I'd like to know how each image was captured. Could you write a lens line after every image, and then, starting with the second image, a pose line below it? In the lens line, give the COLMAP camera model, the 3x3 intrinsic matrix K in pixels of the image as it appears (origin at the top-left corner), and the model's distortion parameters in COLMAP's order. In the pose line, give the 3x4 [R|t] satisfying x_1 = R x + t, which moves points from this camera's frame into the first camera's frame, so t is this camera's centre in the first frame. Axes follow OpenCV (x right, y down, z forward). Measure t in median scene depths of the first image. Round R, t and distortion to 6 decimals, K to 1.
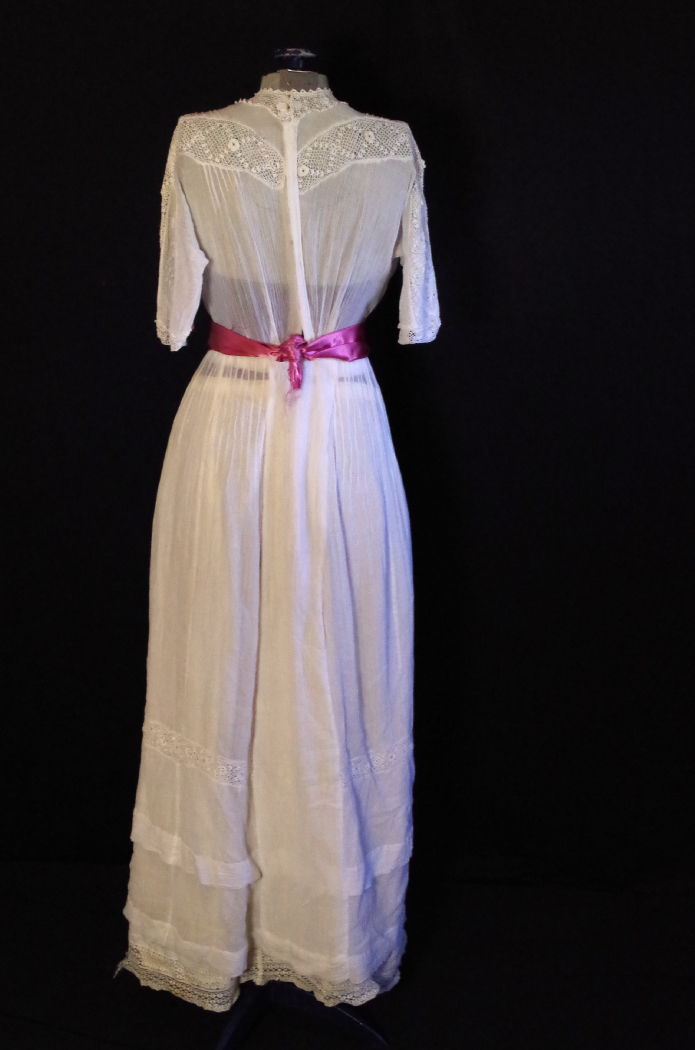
lens RADIAL K [[1453.4, 0, 365.4], [0, 1453.4, 530.2], [0, 0, 1]] dist [-0.015921, 0.000000]
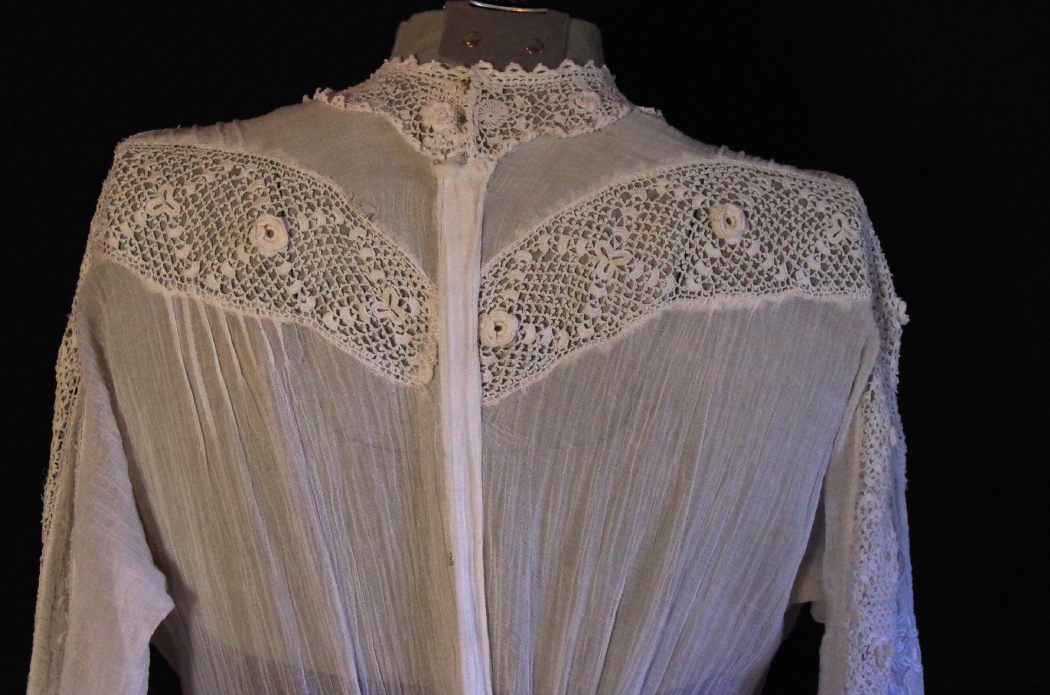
lens RADIAL K [[2058.7, 0, 525.7], [0, 2058.7, 350.8], [0, 0, 1]] dist [-0.154033, 0.000000]
pose [[0.993281, 0.043505, -0.107240, 0.009938], [-0.061144, 0.984038, -0.167124, -0.215508], [0.098258, 0.172558, 0.980086, 0.734845]]
